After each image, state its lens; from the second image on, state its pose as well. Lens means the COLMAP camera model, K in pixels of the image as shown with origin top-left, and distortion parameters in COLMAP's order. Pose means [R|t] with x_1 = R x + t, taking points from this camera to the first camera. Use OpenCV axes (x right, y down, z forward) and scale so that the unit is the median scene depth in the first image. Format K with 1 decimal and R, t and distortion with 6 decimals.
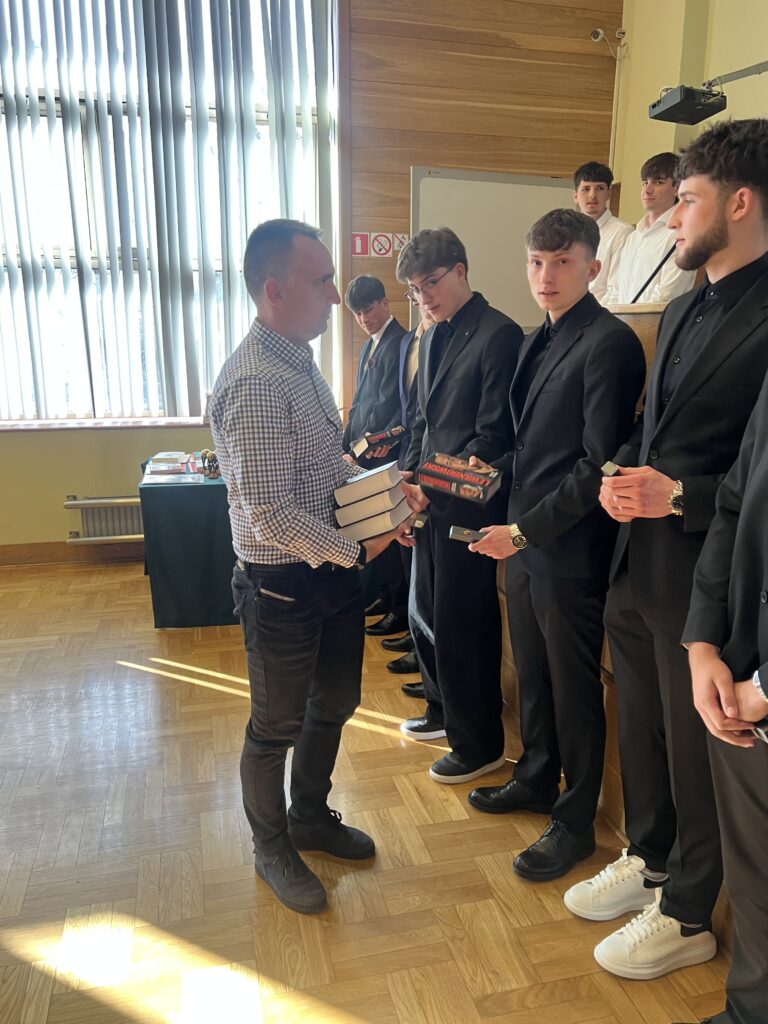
lens RADIAL K [[768.8, 0, 382.6], [0, 768.8, 513.6], [0, 0, 1]] dist [0.027355, -0.009609]
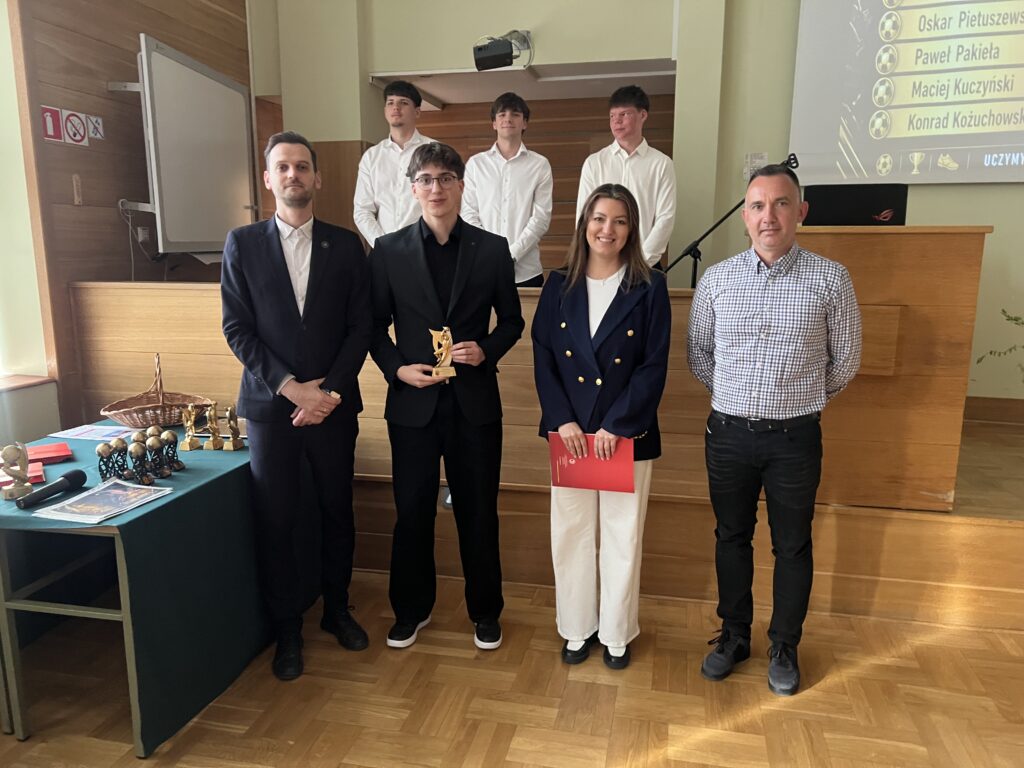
lens RADIAL K [[771.7, 0, 505.4], [0, 771.7, 391.3], [0, 0, 1]] dist [0.040761, -0.048081]
pose [[0.441984, -0.172449, 0.880290, -0.509731], [0.217739, 0.972622, 0.081212, -0.086235], [-0.870195, 0.155779, 0.467433, 0.364878]]
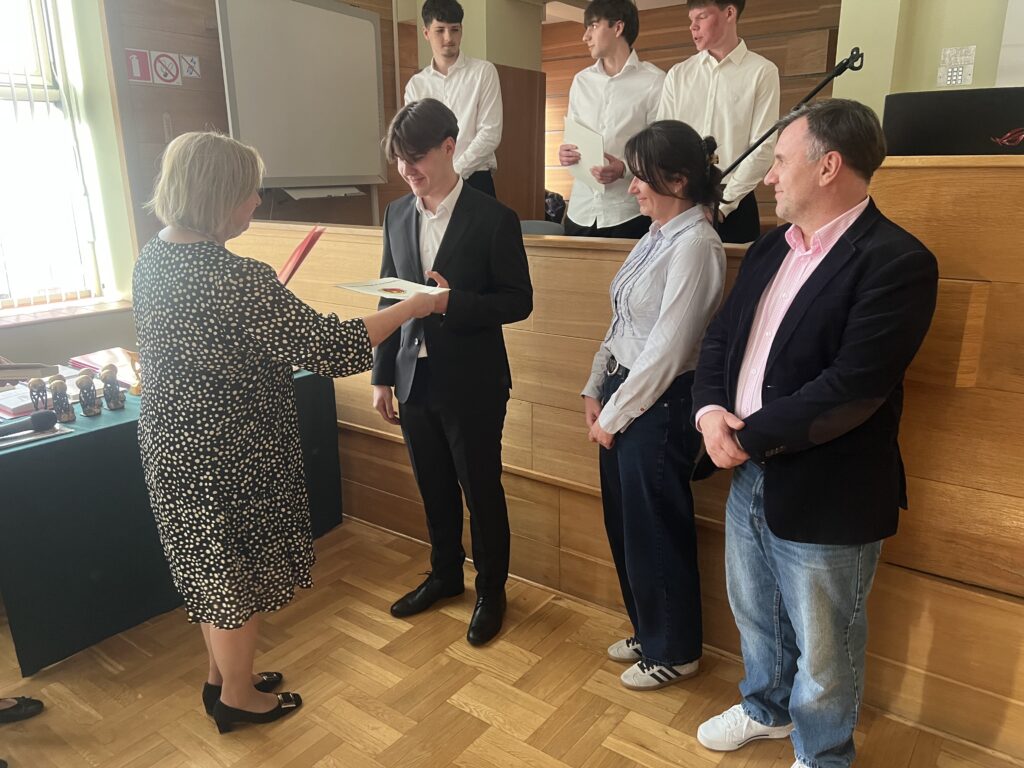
lens RADIAL K [[771.7, 0, 511.2], [0, 771.7, 385.8], [0, 0, 1]] dist [0.040761, -0.048081]
pose [[0.767539, -0.182095, 0.614593, -0.270600], [0.163362, 0.982710, 0.087147, -0.057583], [-0.619836, 0.033512, 0.784016, 0.213782]]
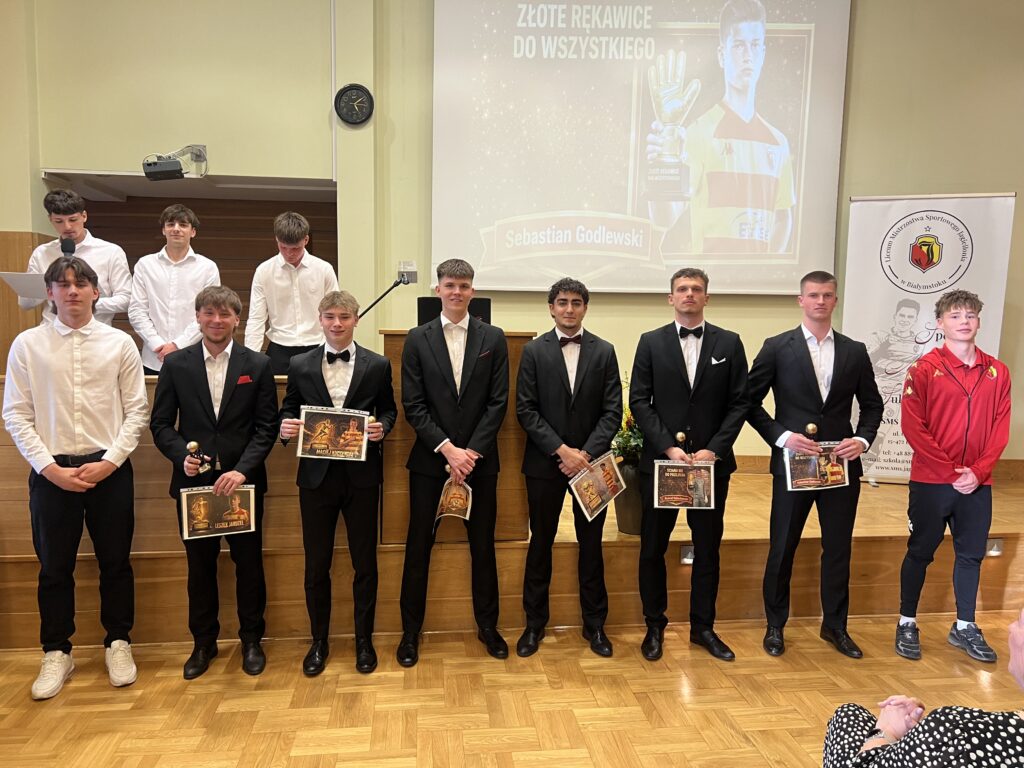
lens RADIAL K [[771.7, 0, 509.2], [0, 771.7, 385.8], [0, 0, 1]] dist [0.040761, -0.048081]
pose [[0.116995, -0.088372, 0.989193, -0.623779], [0.227542, 0.971923, 0.059917, -0.079360], [-0.966714, 0.218073, 0.133818, 0.237498]]
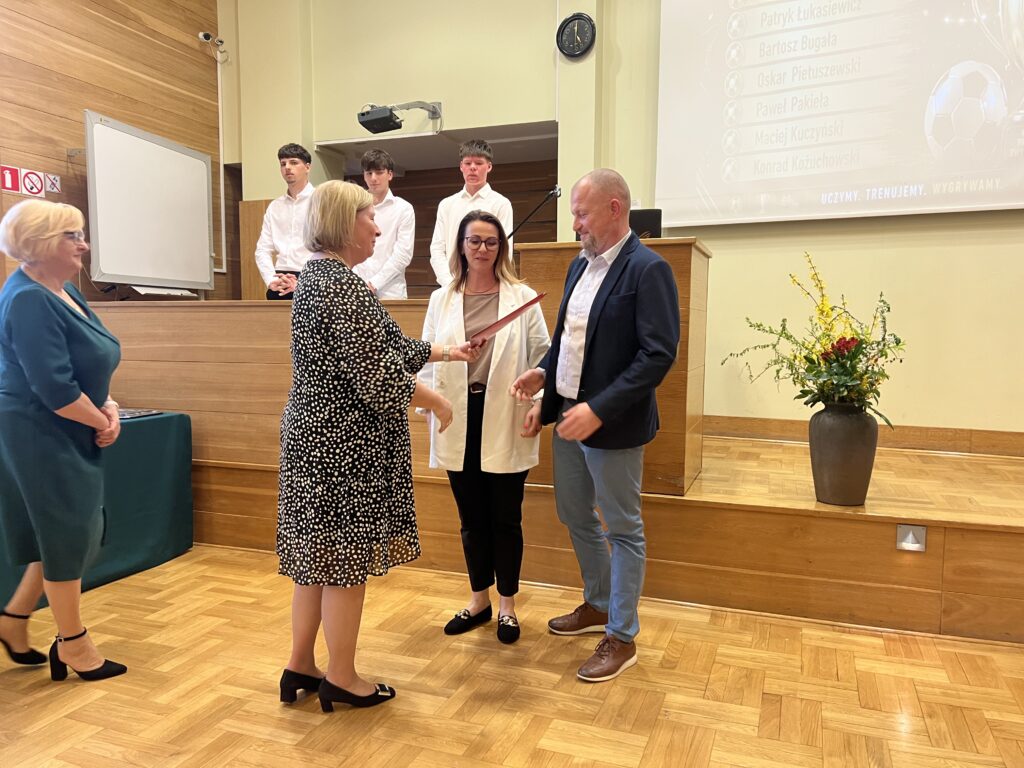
lens RADIAL K [[771.7, 0, 509.1], [0, 771.7, 390.4], [0, 0, 1]] dist [0.040761, -0.048081]
pose [[0.563161, -0.071190, 0.823275, -0.462859], [0.198497, 0.978766, -0.051147, 0.045972], [-0.802153, 0.192222, 0.565334, 0.088979]]
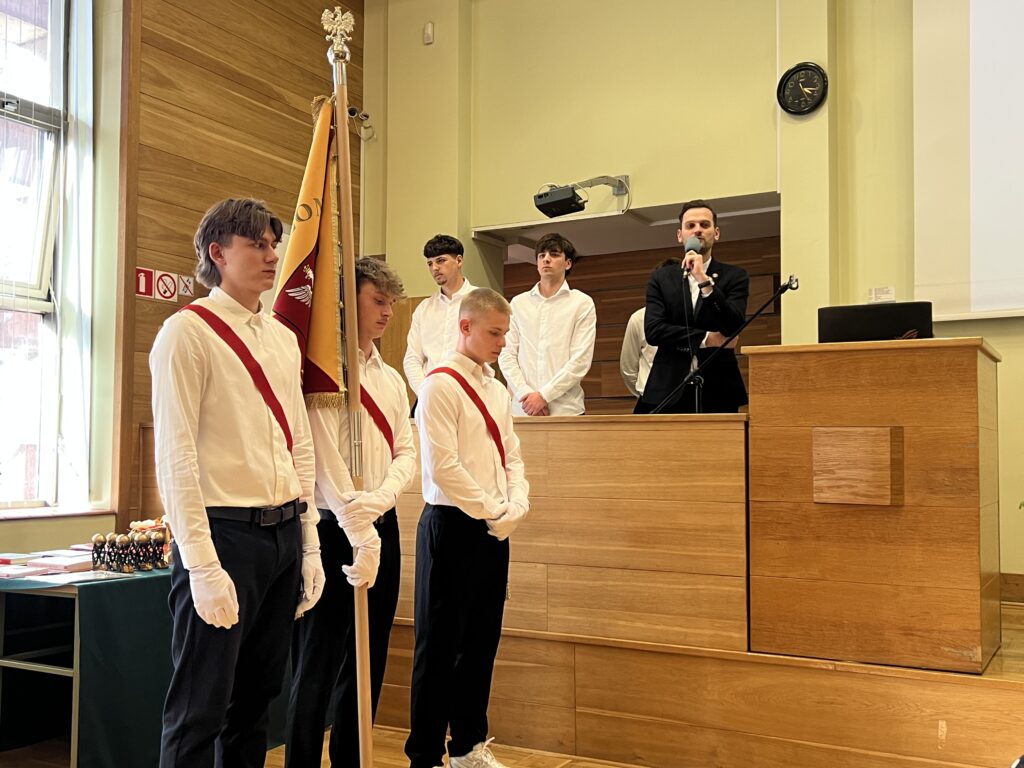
lens RADIAL K [[1073.0, 0, 508.9], [0, 1073.0, 383.4], [0, 0, 1]] dist [0.060684, 0.000000]
pose [[0.687862, 0.045921, 0.724387, -0.564667], [0.172835, 0.958929, -0.224909, 0.054869], [-0.704964, 0.279906, 0.651674, 0.066856]]
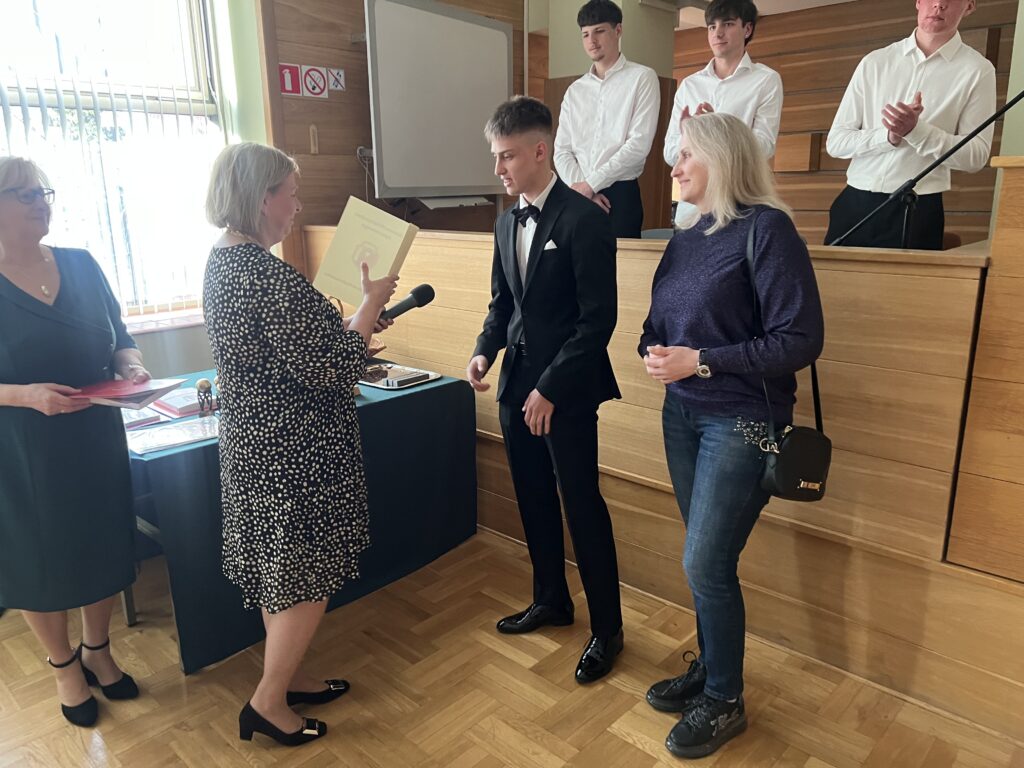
lens RADIAL K [[771.7, 0, 506.4], [0, 771.7, 379.2], [0, 0, 1]] dist [0.040761, -0.048081]
pose [[0.837391, -0.148268, 0.526111, -0.299707], [0.146684, 0.988159, 0.045011, -0.062716], [-0.526555, 0.039480, 0.849224, 0.256248]]
